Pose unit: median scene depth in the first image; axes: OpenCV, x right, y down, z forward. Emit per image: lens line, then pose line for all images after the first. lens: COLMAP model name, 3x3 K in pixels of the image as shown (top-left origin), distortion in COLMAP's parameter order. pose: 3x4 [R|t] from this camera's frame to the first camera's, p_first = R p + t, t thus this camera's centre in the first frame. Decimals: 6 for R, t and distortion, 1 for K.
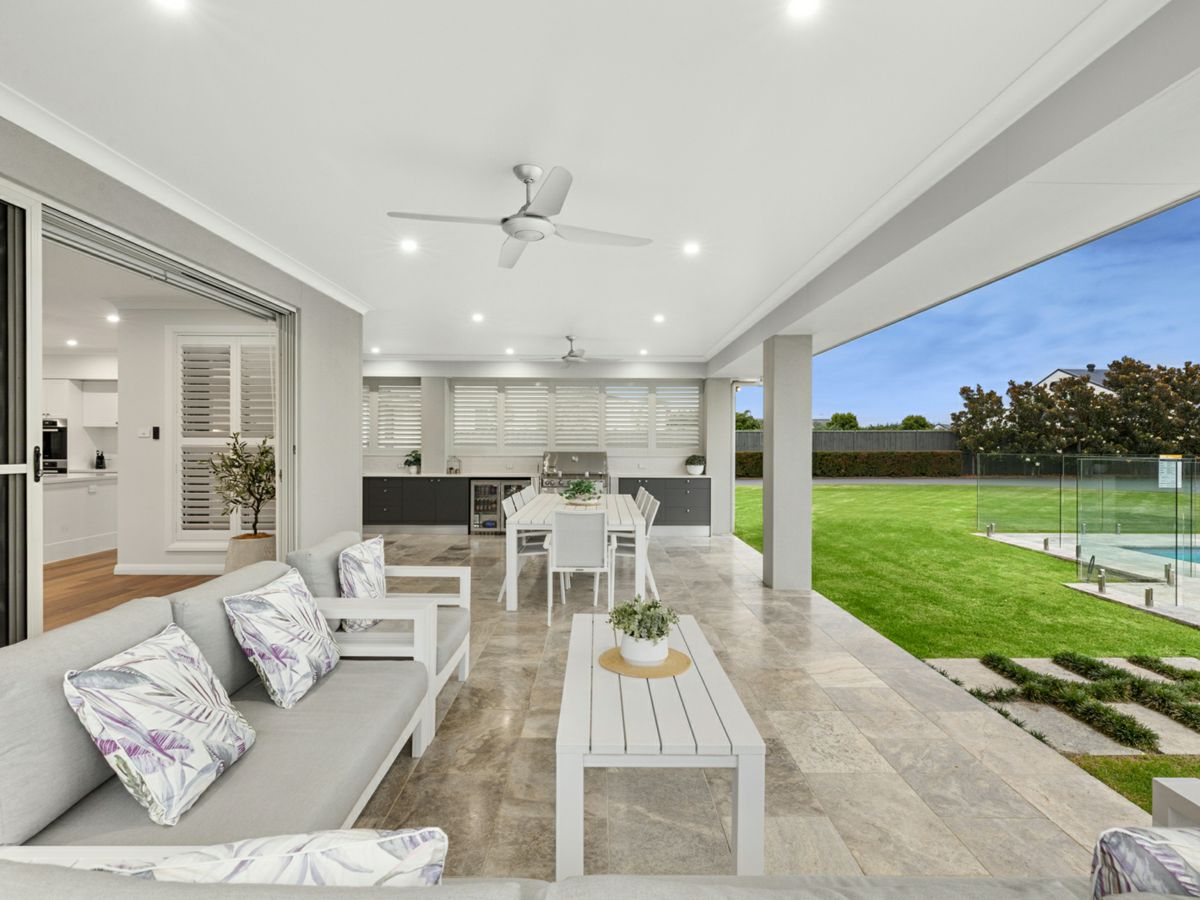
lens RADIAL K [[610.7, 0, 605.1], [0, 610.7, 448.4], [0, 0, 1]] dist [0.002535, -0.000229]
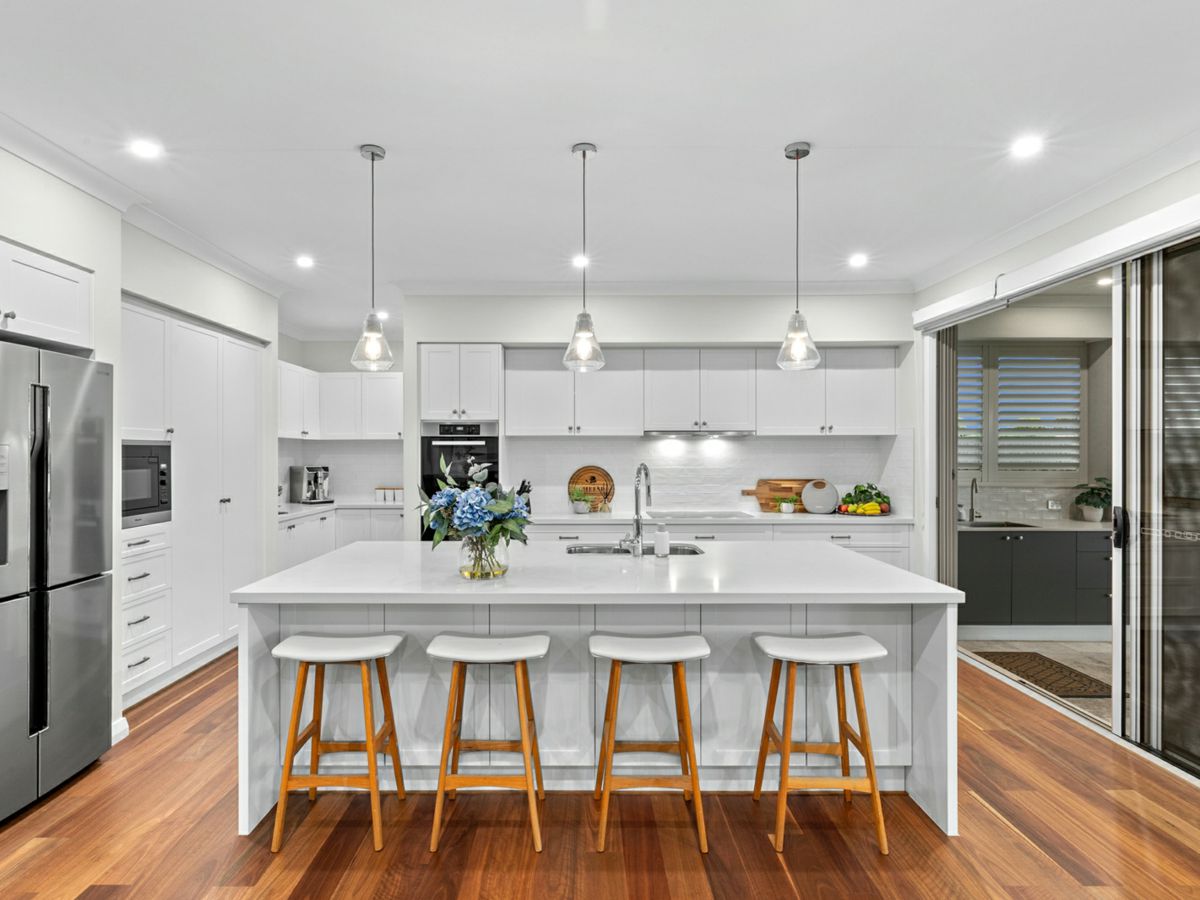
lens RADIAL K [[658.0, 0, 585.0], [0, 658.0, 455.4], [0, 0, 1]] dist [0.000339, -0.000302]
pose [[0.999991, -0.003533, -0.002315, -0.807296], [0.003534, 0.999994, 0.000207, -0.018819], [0.002314, -0.000215, 0.999997, 0.452223]]
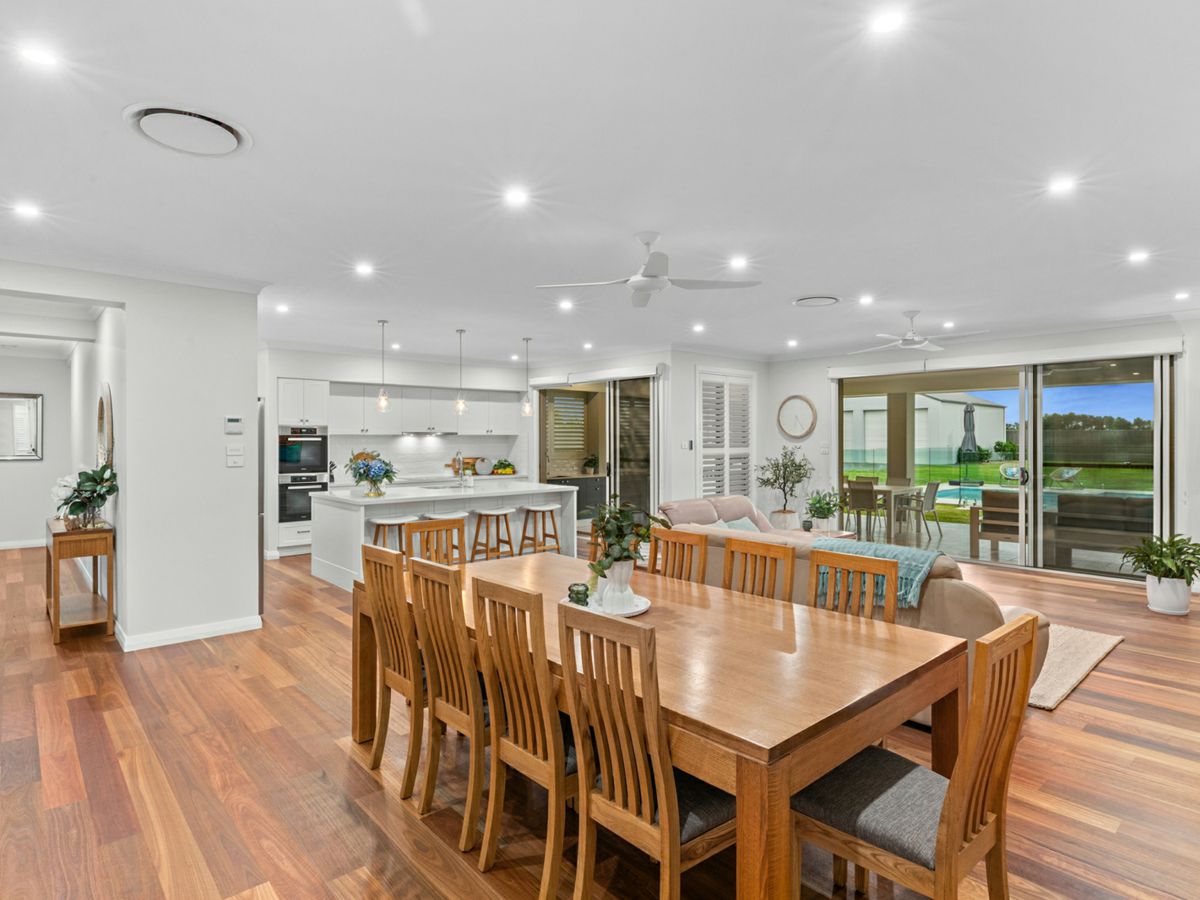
lens RADIAL K [[655.6, 0, 604.0], [0, 655.6, 440.2], [0, 0, 1]] dist [-0.000324, -0.000118]
pose [[0.744925, -0.004678, 0.667132, -1.211894], [0.005268, 0.999985, 0.001129, -0.026906], [-0.667127, 0.002673, 0.744939, 0.043213]]
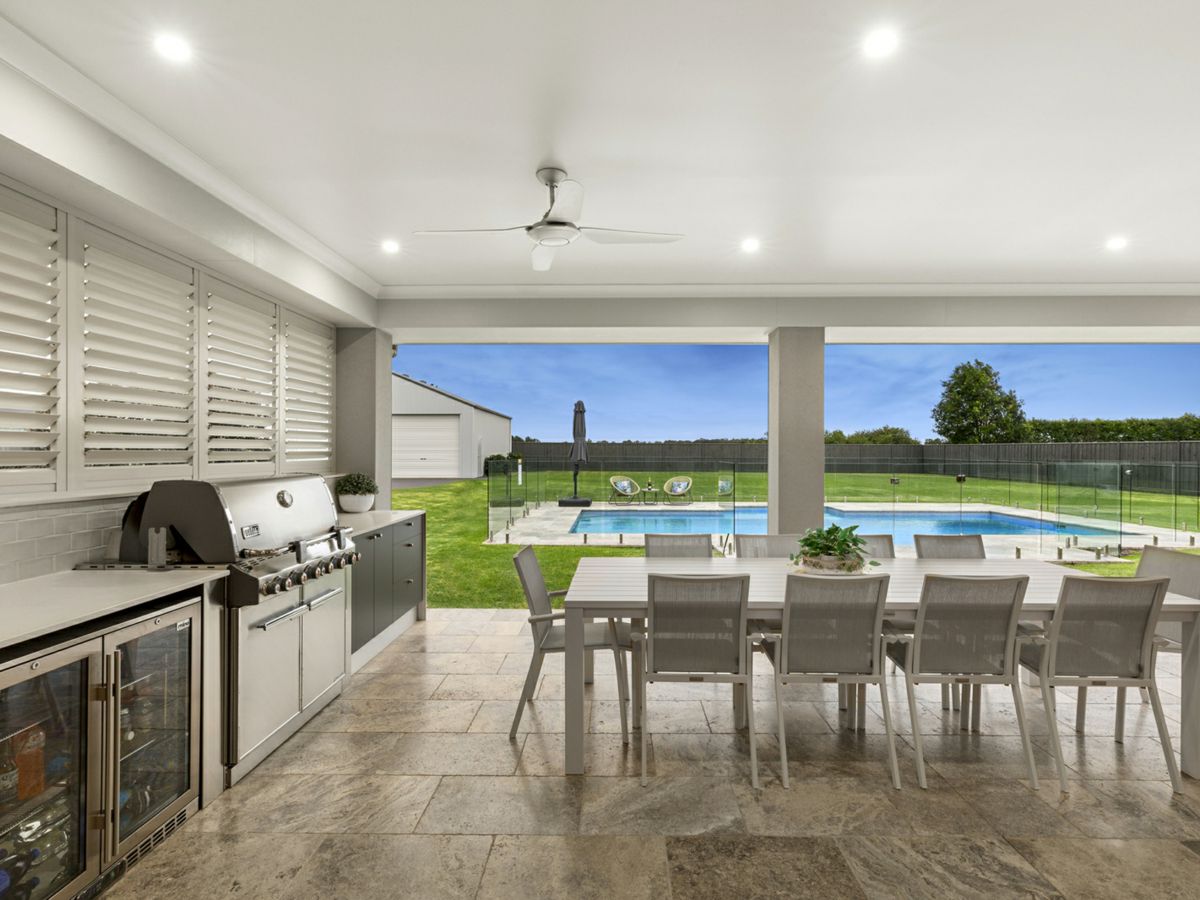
lens RADIAL K [[610.7, 0, 605.1], [0, 610.7, 448.4], [0, 0, 1]] dist [0.002535, -0.000229]
pose [[0.020628, 0.004031, 0.999779, -0.385314], [0.002113, 0.999989, -0.004076, -0.008955], [-0.999785, 0.002197, 0.020619, 0.830491]]
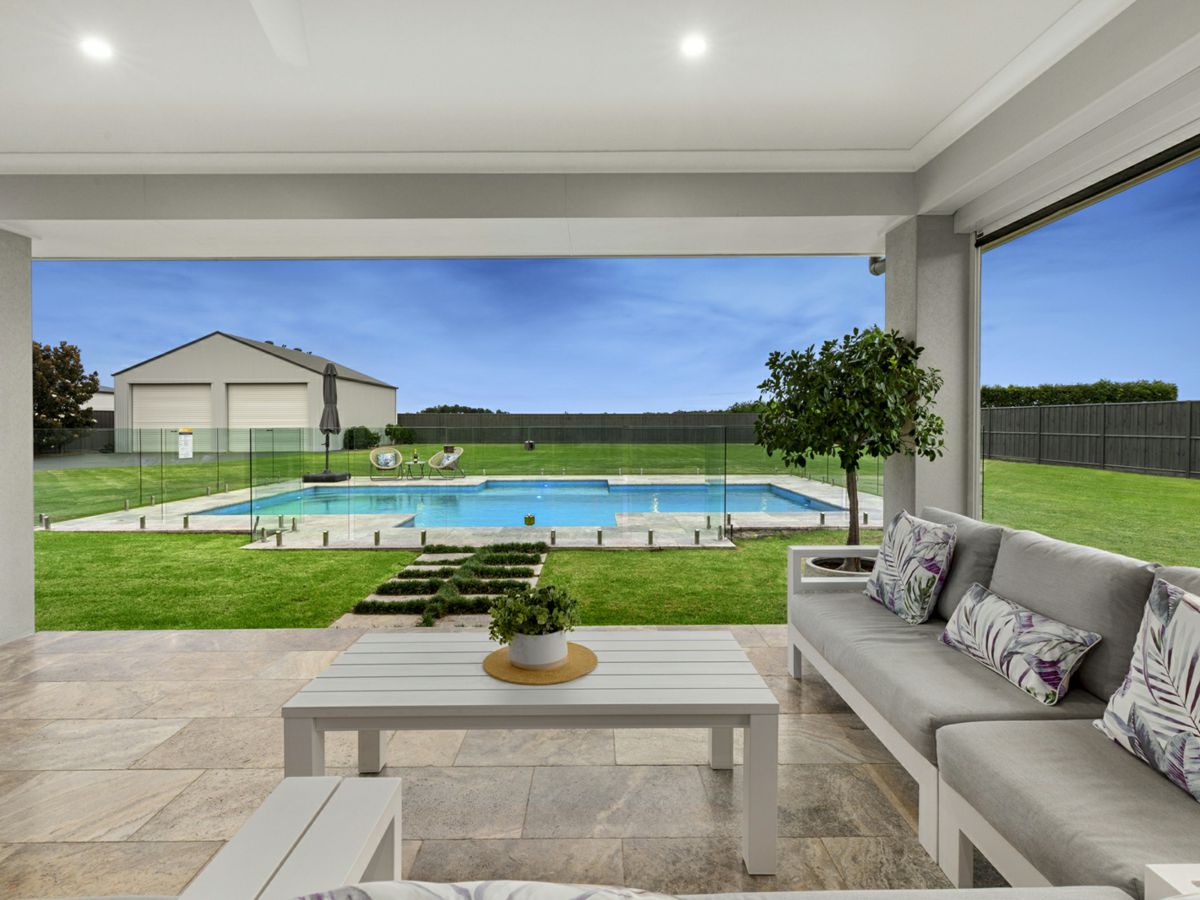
lens RADIAL K [[619.9, 0, 599.8], [0, 619.9, 435.9], [0, 0, 1]] dist [0.000027, 0.000031]
pose [[-0.003693, -0.019889, 0.999795, -0.209649], [0.008485, 0.999766, 0.019920, 0.007503], [-0.999957, 0.008556, -0.003523, 0.251604]]
